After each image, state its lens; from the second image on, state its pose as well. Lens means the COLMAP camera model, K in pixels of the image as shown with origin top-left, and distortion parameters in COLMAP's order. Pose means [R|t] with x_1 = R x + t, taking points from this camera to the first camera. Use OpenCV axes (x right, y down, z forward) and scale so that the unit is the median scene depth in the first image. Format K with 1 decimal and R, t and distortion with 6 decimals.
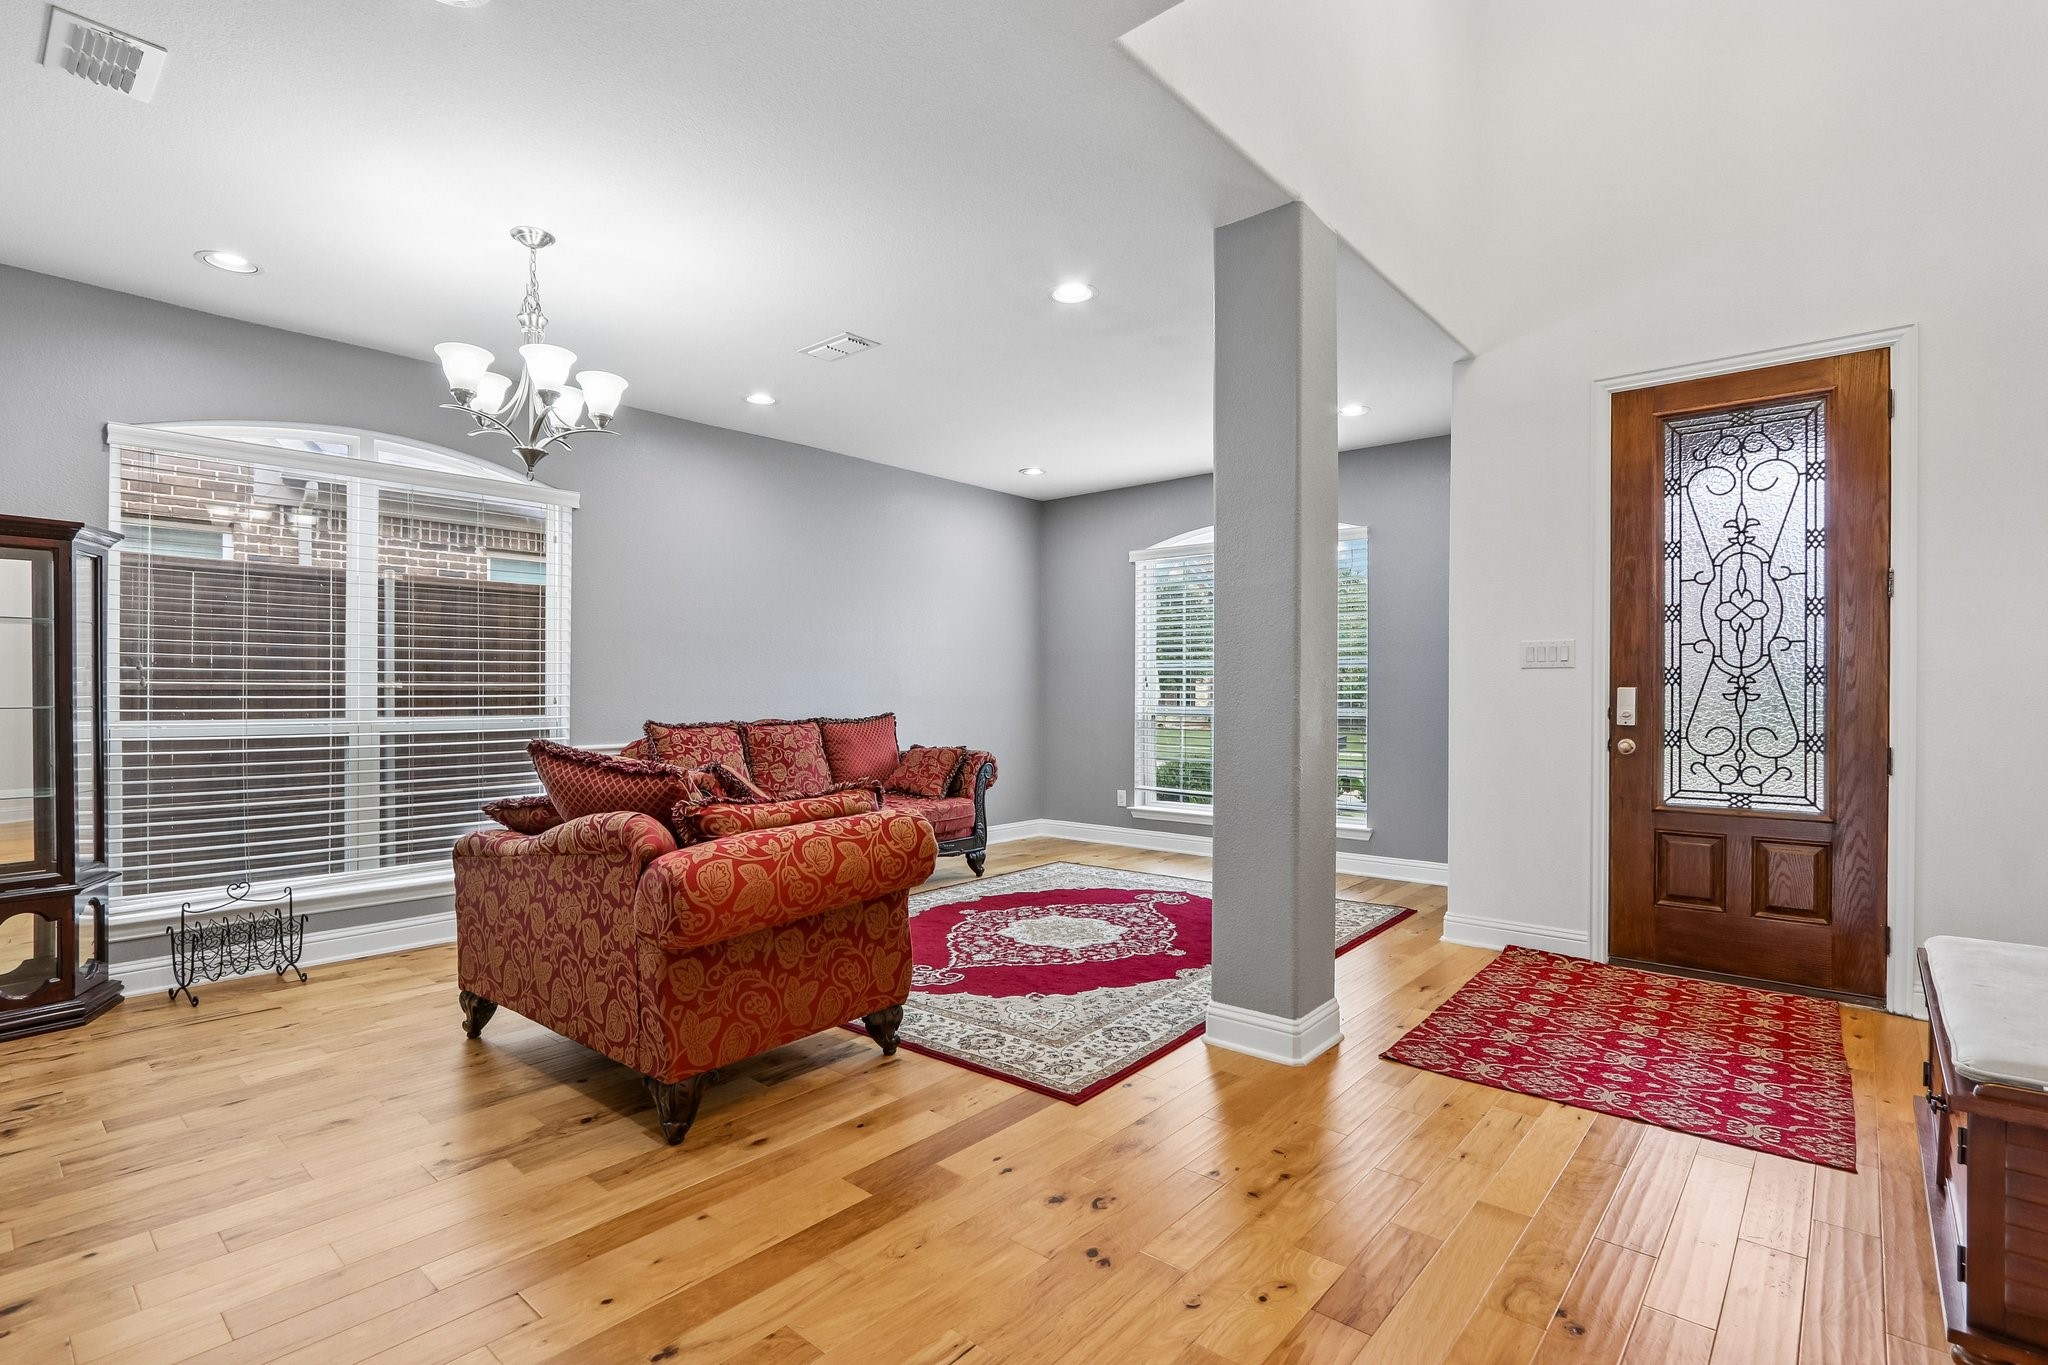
lens RADIAL K [[949.2, 0, 1030.6], [0, 949.2, 700.1], [0, 0, 1]] dist [-0.023829, 0.005282]
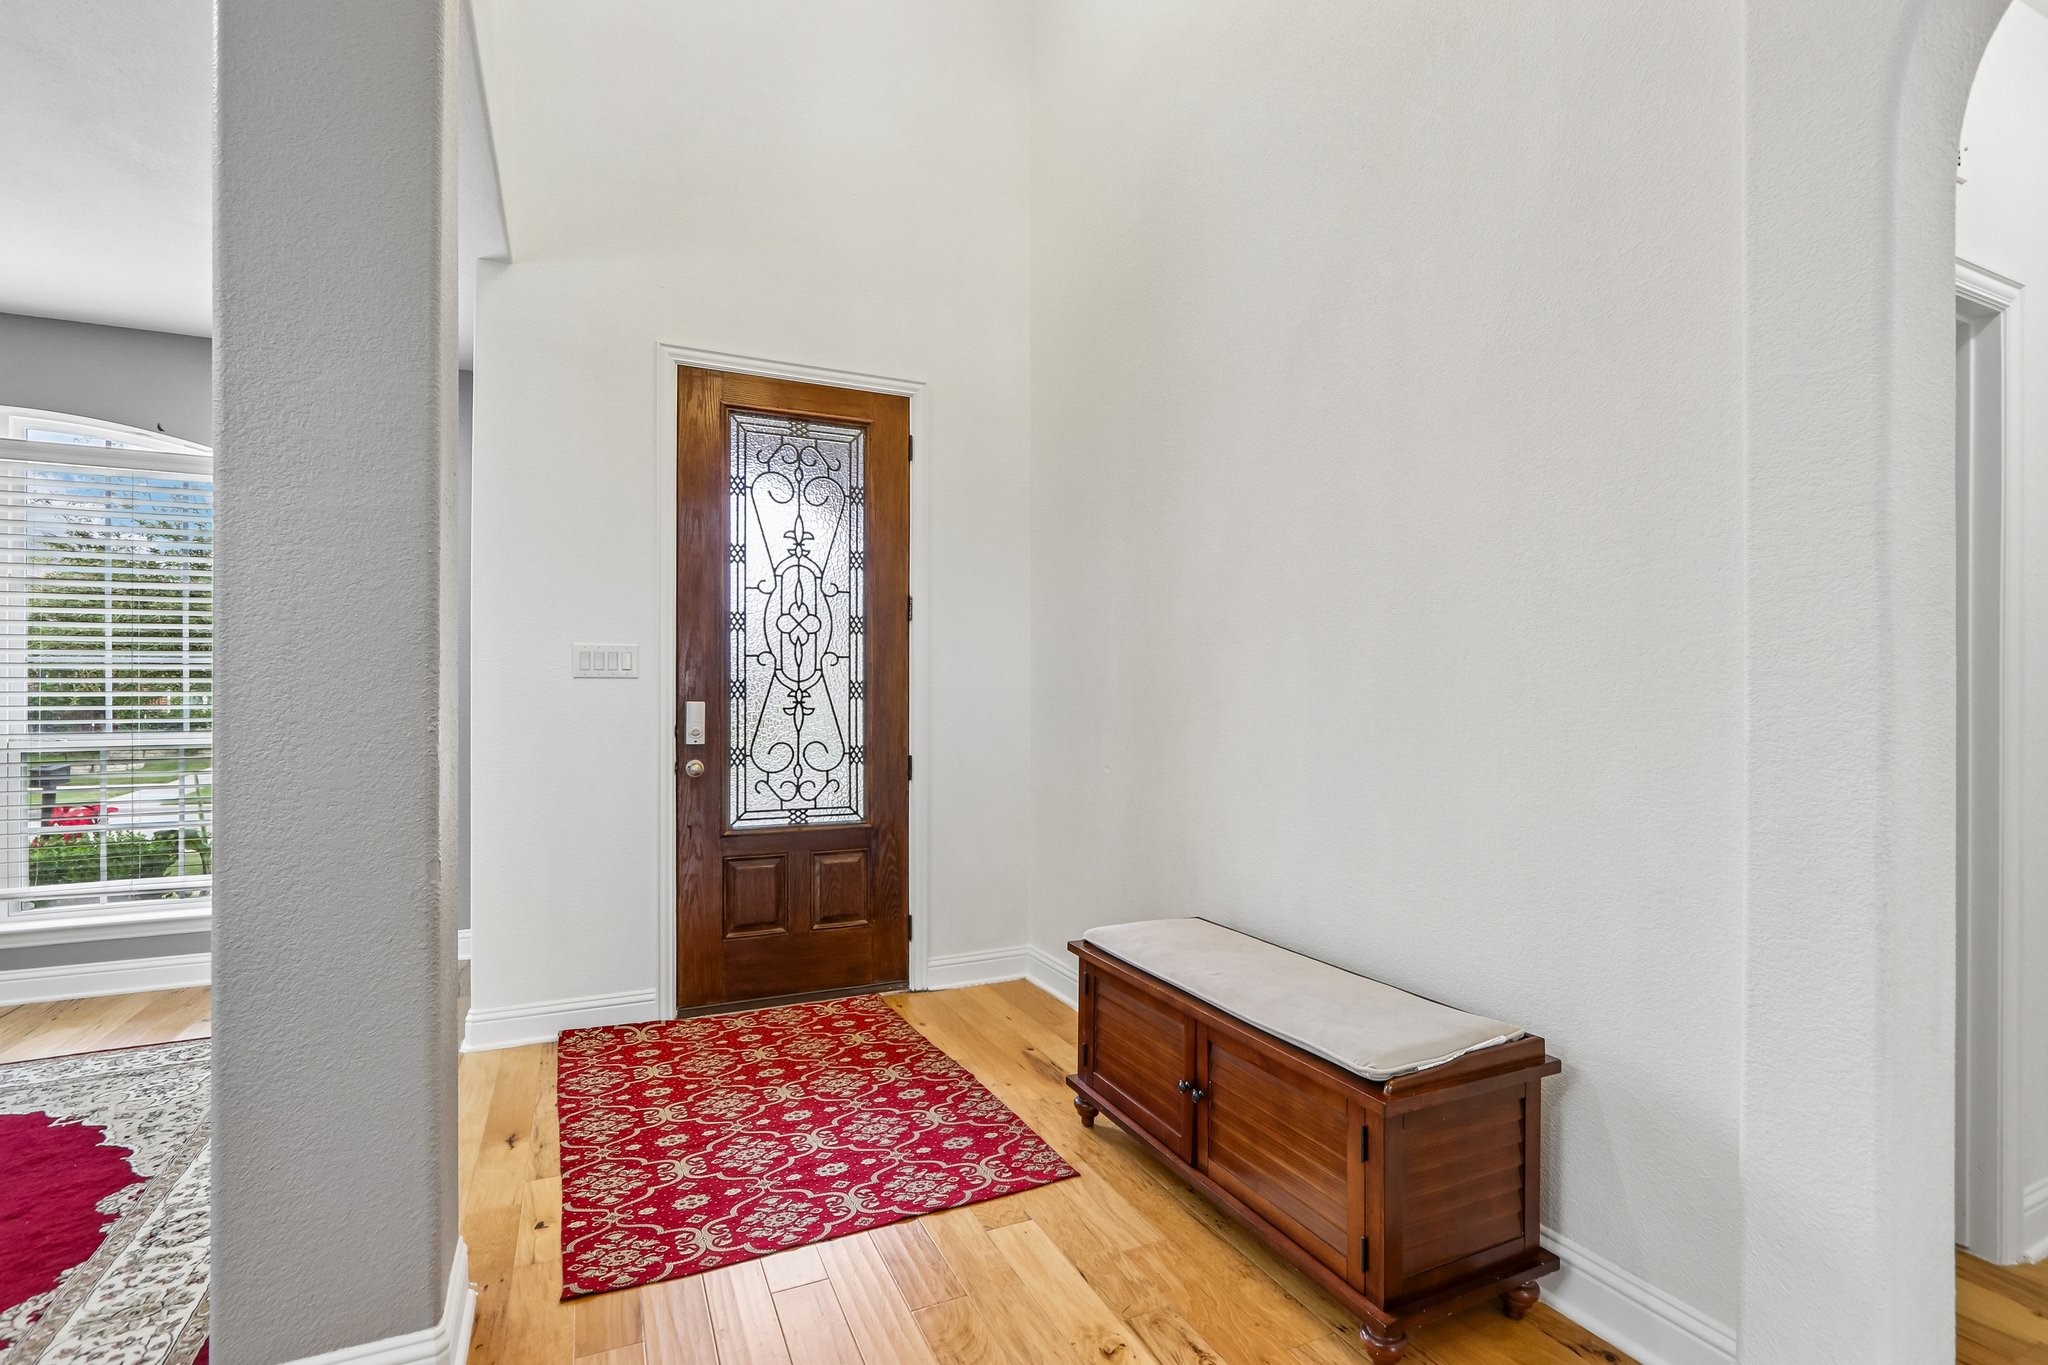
lens RADIAL K [[949.2, 0, 1046.3], [0, 949.2, 705.7], [0, 0, 1]] dist [-0.023829, 0.005282]
pose [[0.394440, -0.010572, 0.918861, -0.056944], [0.006709, 0.999940, 0.008625, -0.016333], [-0.918897, 0.002762, 0.394487, 0.372368]]
